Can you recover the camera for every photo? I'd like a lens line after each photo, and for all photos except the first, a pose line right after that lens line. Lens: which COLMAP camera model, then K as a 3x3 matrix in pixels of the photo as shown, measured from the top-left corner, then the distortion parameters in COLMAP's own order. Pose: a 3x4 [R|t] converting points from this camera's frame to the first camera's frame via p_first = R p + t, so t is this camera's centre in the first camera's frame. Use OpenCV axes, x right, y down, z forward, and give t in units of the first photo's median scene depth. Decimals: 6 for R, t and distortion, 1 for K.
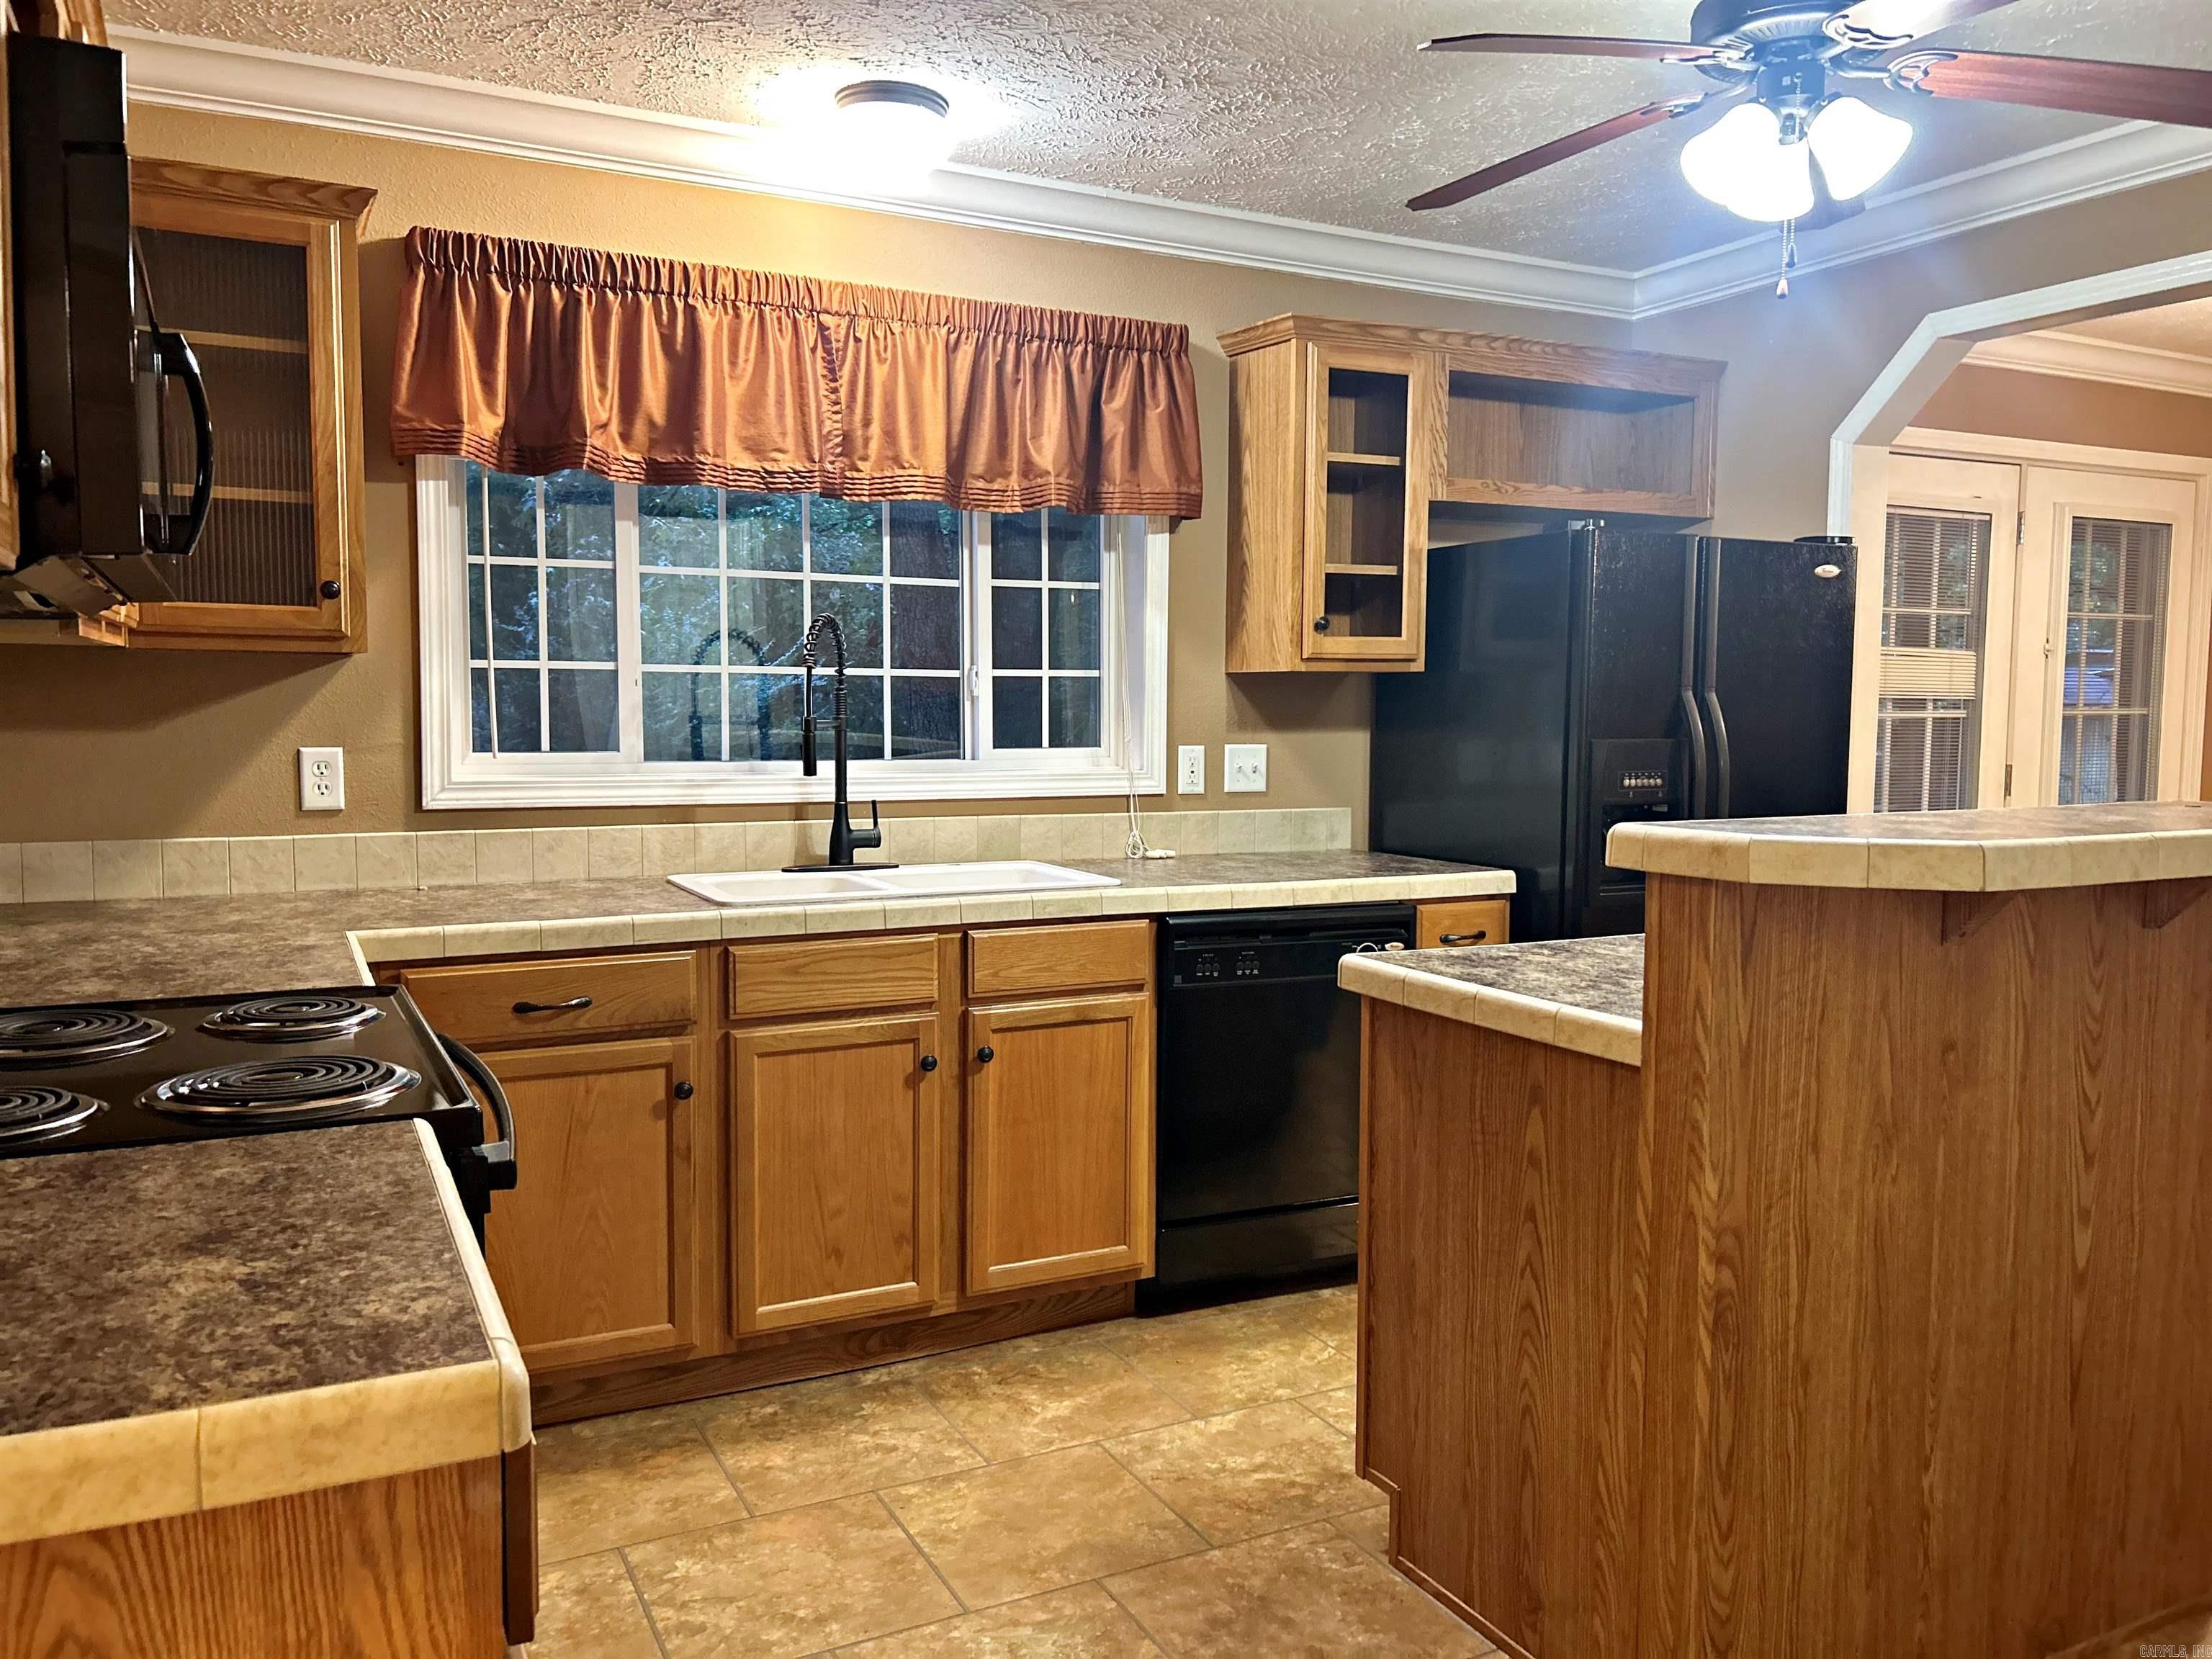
lens RADIAL K [[1663.7, 0, 1106.0], [0, 1663.7, 829.5], [0, 0, 1]] dist [0.010073, -0.001573]
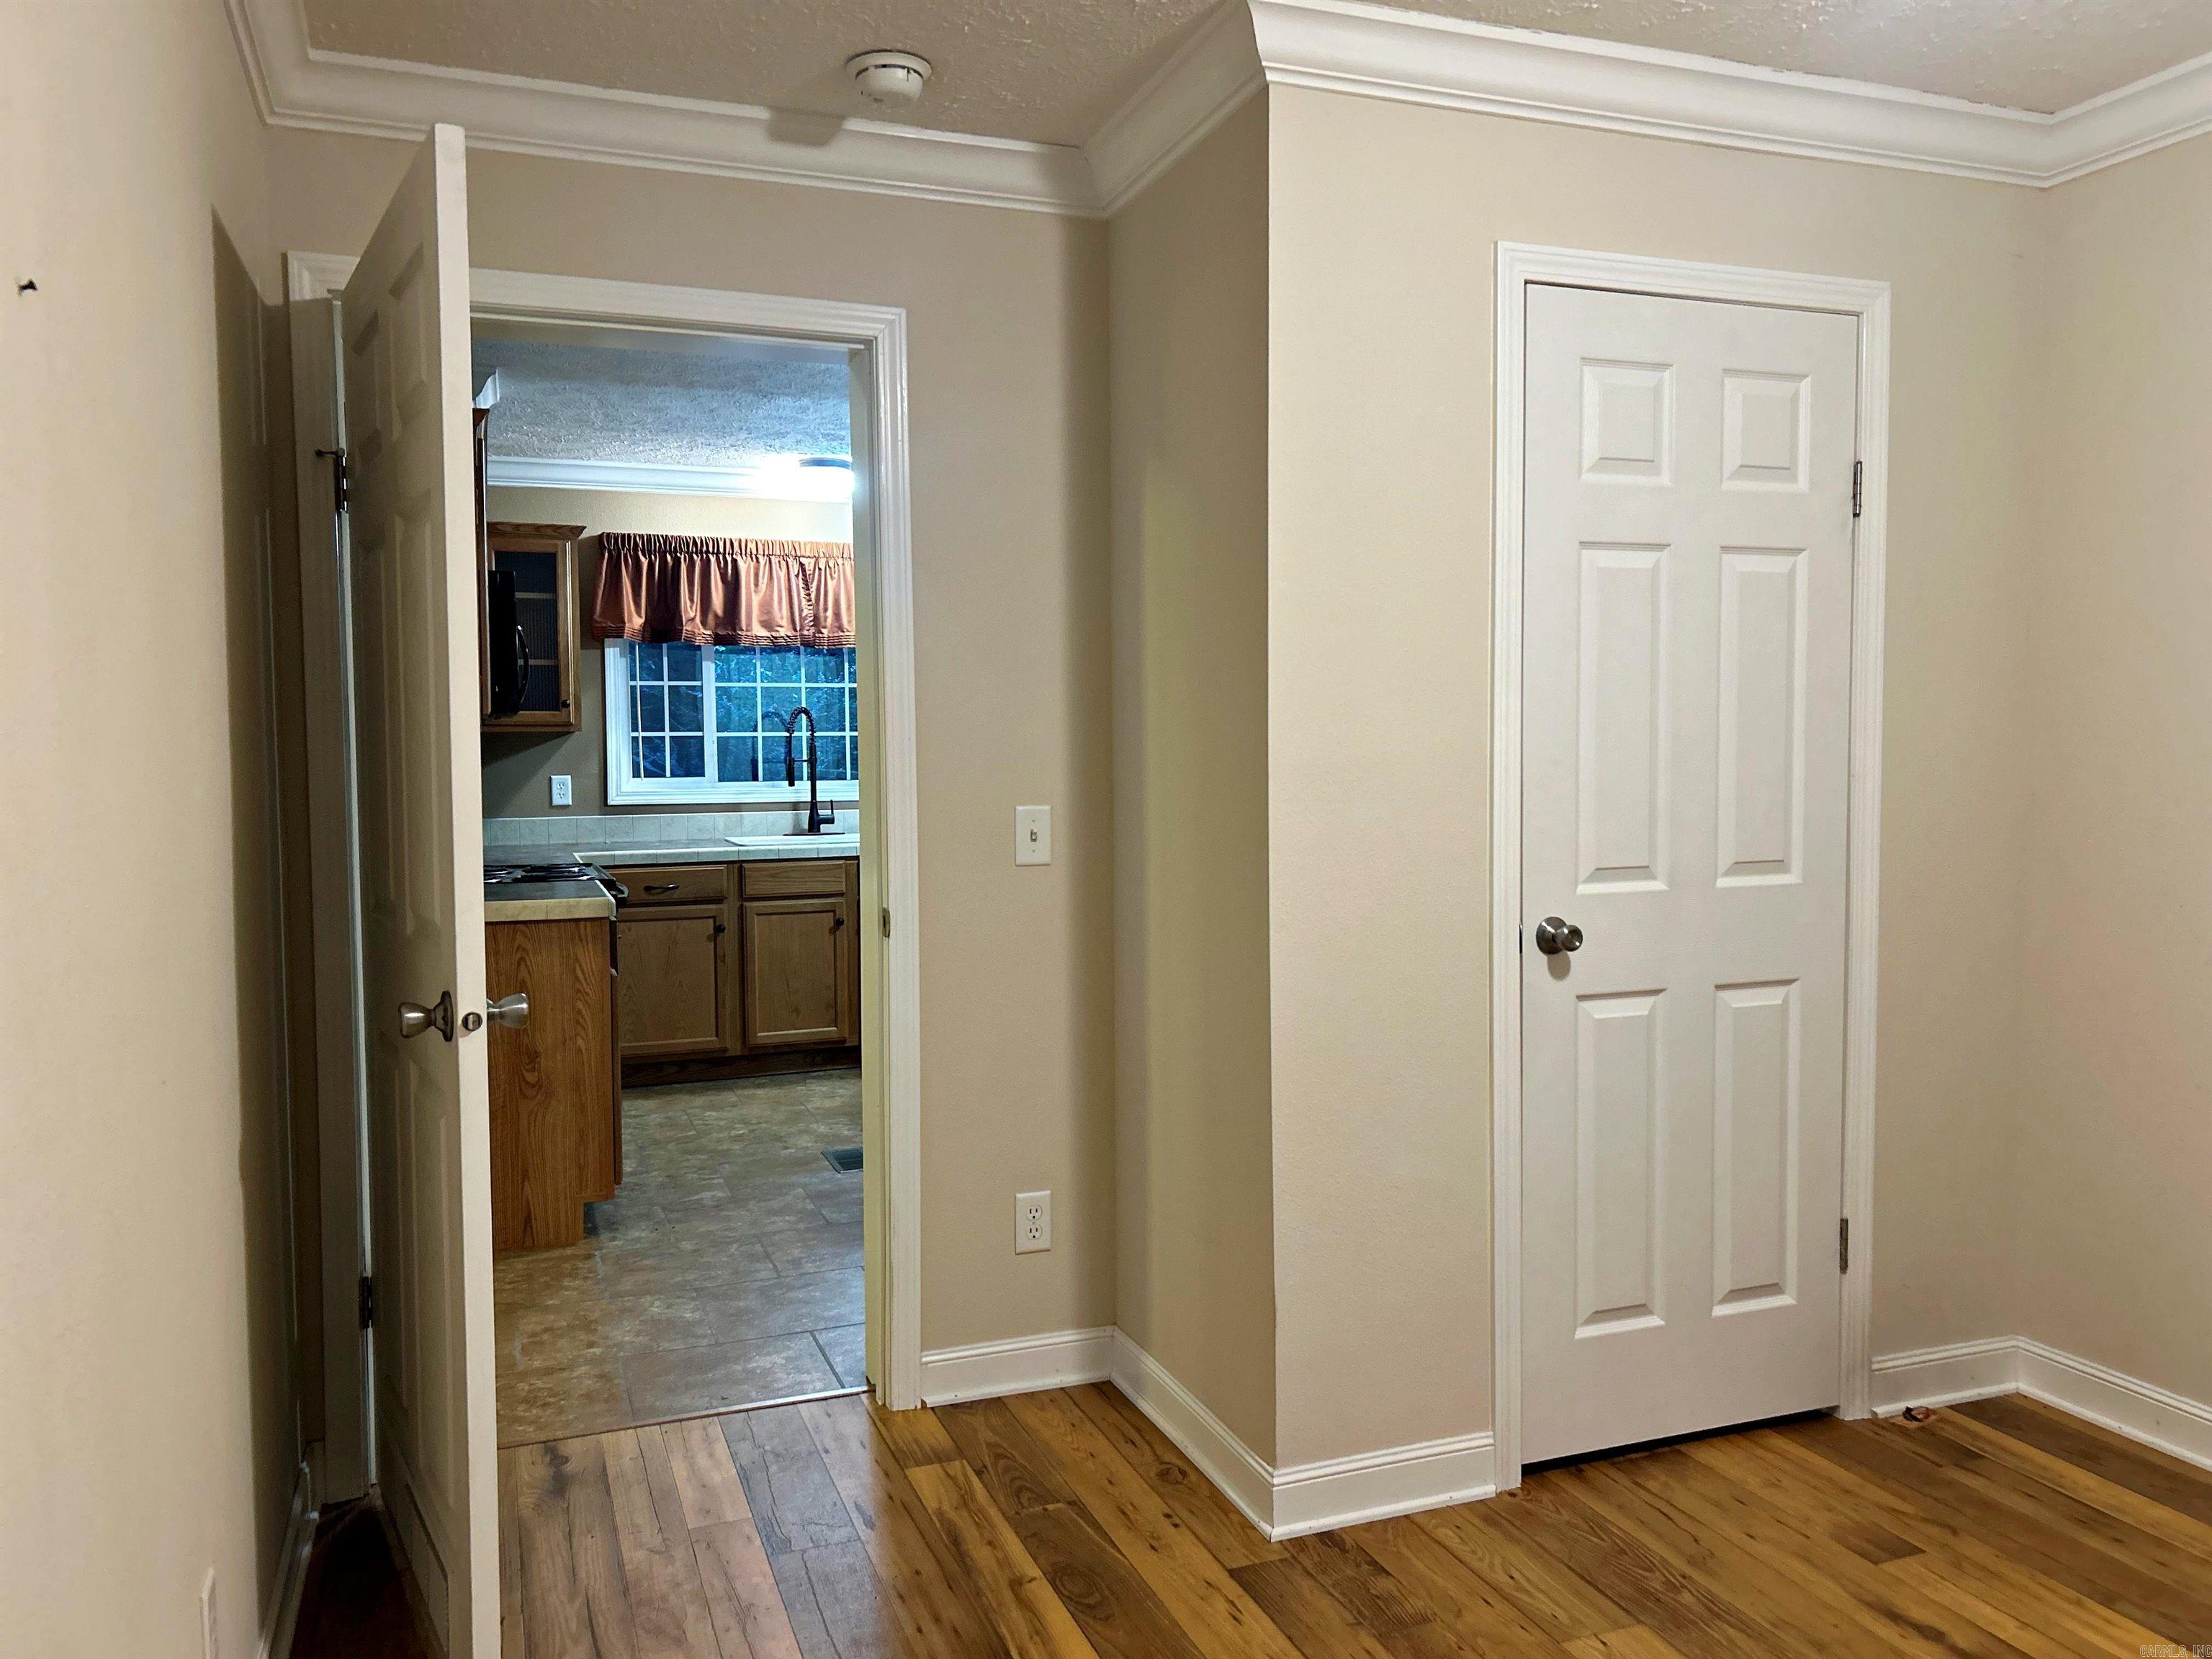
lens RADIAL K [[1687.3, 0, 1151.9], [0, 1687.3, 834.7], [0, 0, 1]] dist [0.040905, -0.058147]
pose [[0.995479, -0.009834, -0.094476, 0.458171], [0.007761, 0.999722, -0.022285, 0.076098], [0.094669, 0.021451, 0.995278, -1.022958]]
